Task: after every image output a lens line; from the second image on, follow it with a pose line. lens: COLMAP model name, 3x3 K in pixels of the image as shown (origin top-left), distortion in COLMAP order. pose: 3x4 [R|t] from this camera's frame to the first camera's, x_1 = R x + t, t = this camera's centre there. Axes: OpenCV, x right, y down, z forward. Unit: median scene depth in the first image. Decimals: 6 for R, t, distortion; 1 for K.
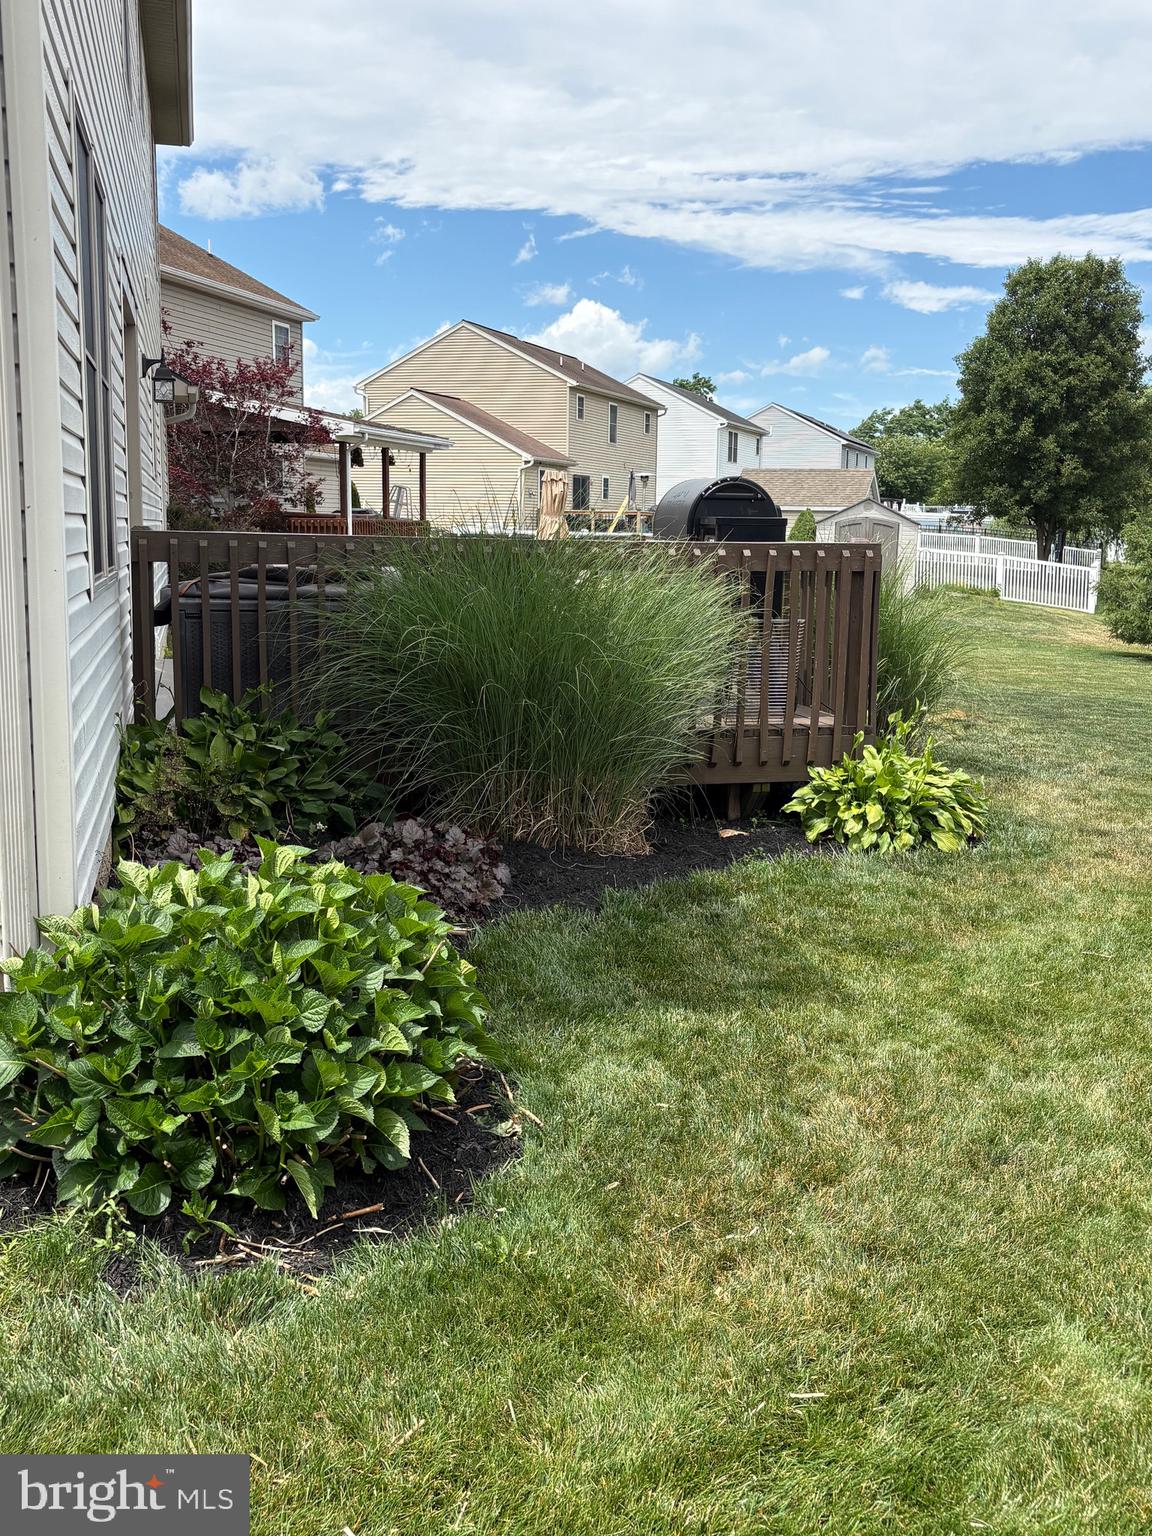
lens RADIAL K [[1532.6, 0, 578.8], [0, 1532.6, 769.1], [0, 0, 1]] dist [0.022725, 0.000000]
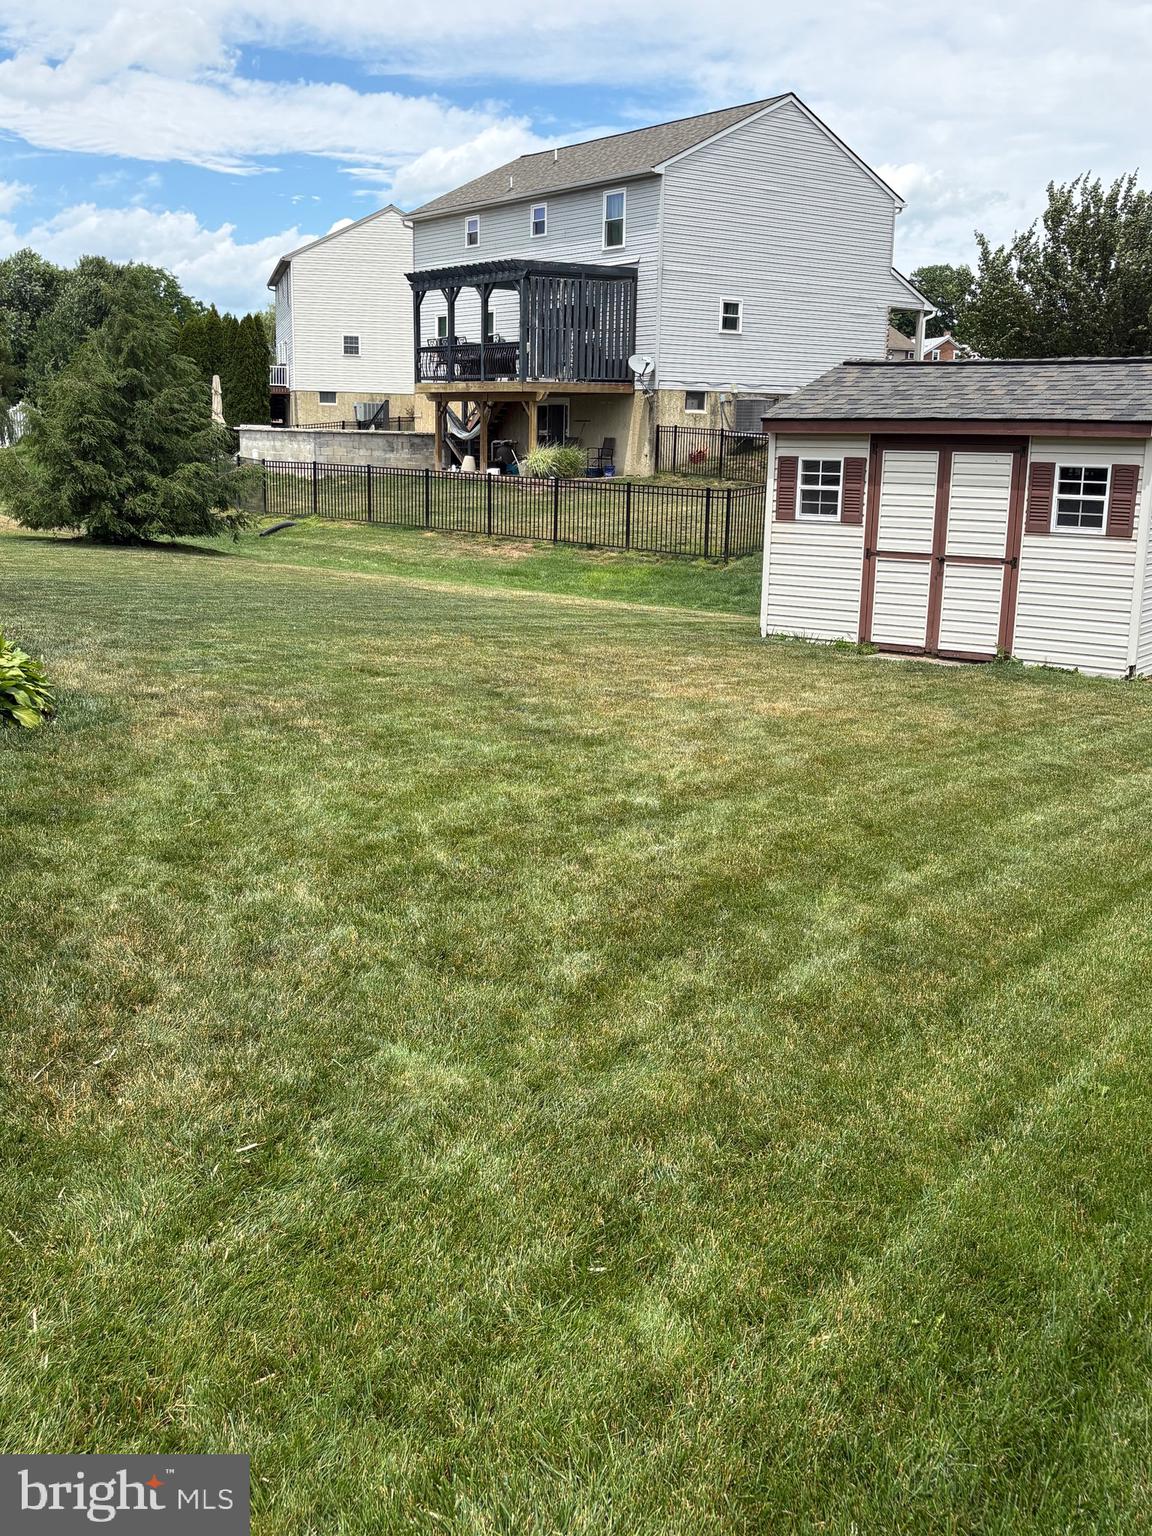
lens RADIAL K [[1532.6, 0, 581.0], [0, 1532.6, 770.3], [0, 0, 1]] dist [0.022725, 0.000000]
pose [[0.753784, -0.140823, 0.641856, -0.241352], [0.094821, 0.989854, 0.105818, 0.012472], [-0.650245, -0.018903, 0.759489, -0.038009]]
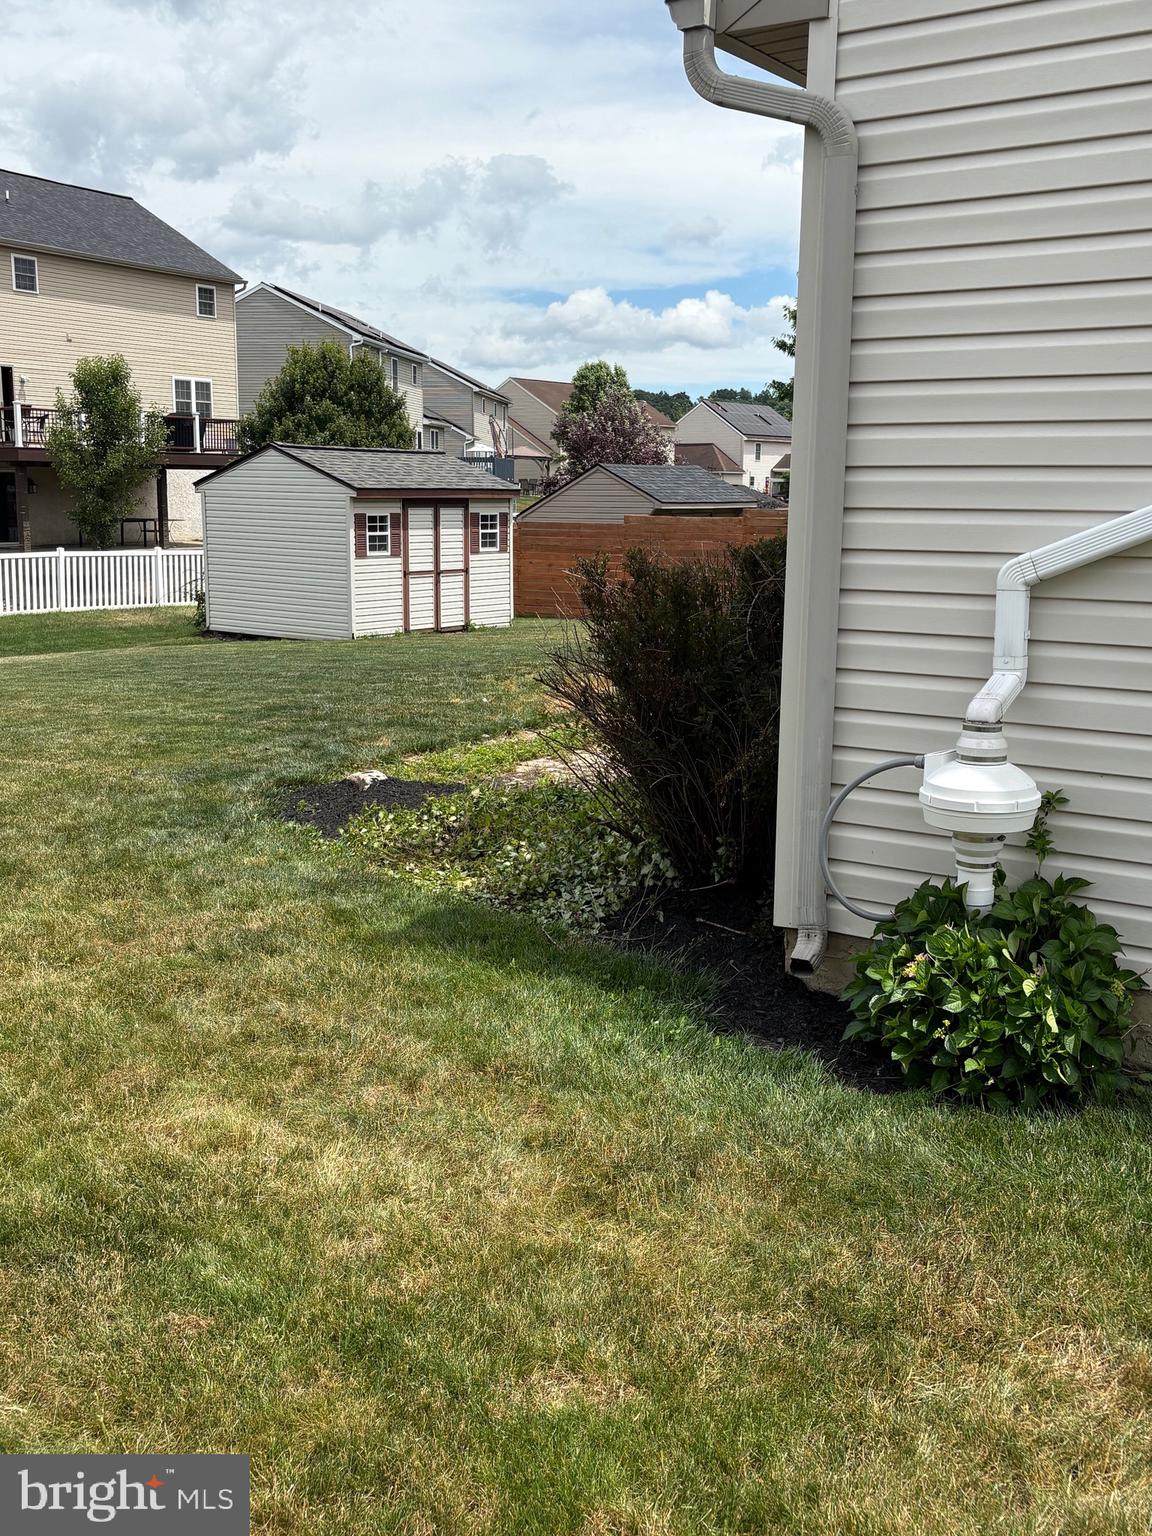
lens RADIAL K [[1532.6, 0, 573.0], [0, 1532.6, 768.5], [0, 0, 1]] dist [0.022725, 0.000000]
pose [[-0.655809, -0.152809, 0.739300, -0.417919], [0.098660, 0.953552, 0.284612, -0.079967], [-0.748452, 0.259591, -0.610272, 0.513354]]
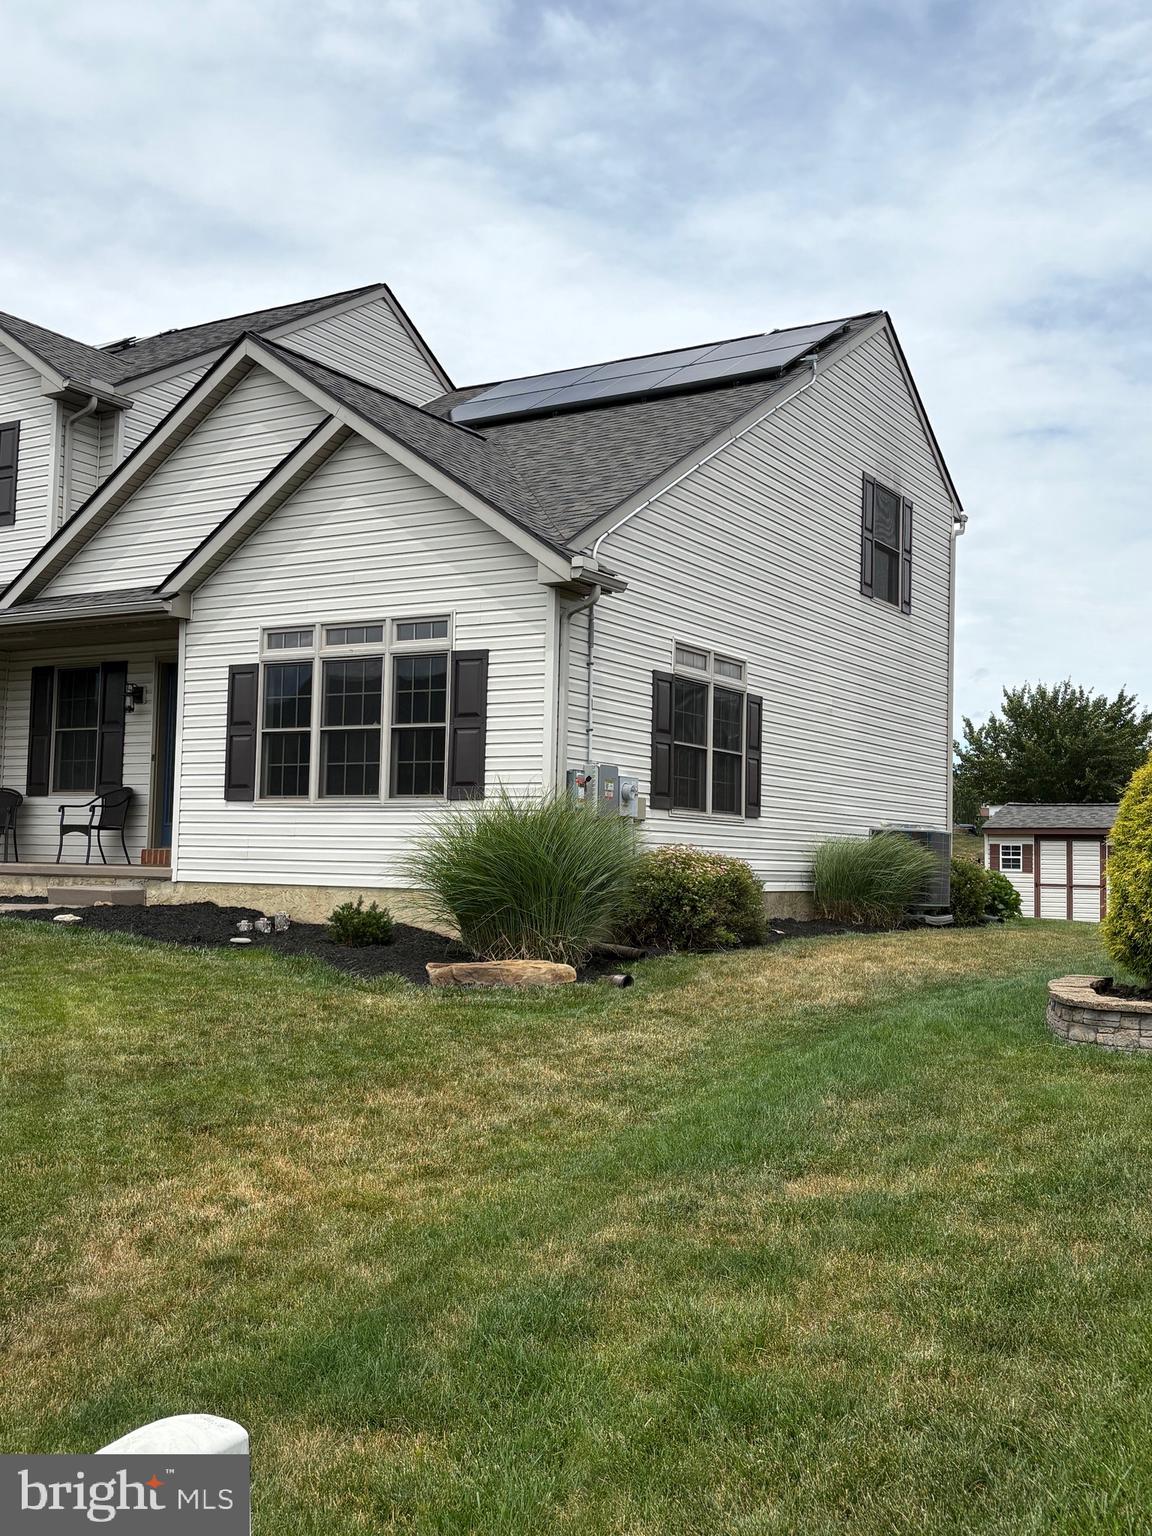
lens RADIAL K [[1532.6, 0, 566.5], [0, 1532.6, 766.3], [0, 0, 1]] dist [0.022725, 0.000000]
pose [[0.721178, 0.049543, 0.690976, -0.712857], [0.094027, 0.981209, -0.168490, 0.059849], [-0.686339, 0.186481, 0.702967, -0.228032]]
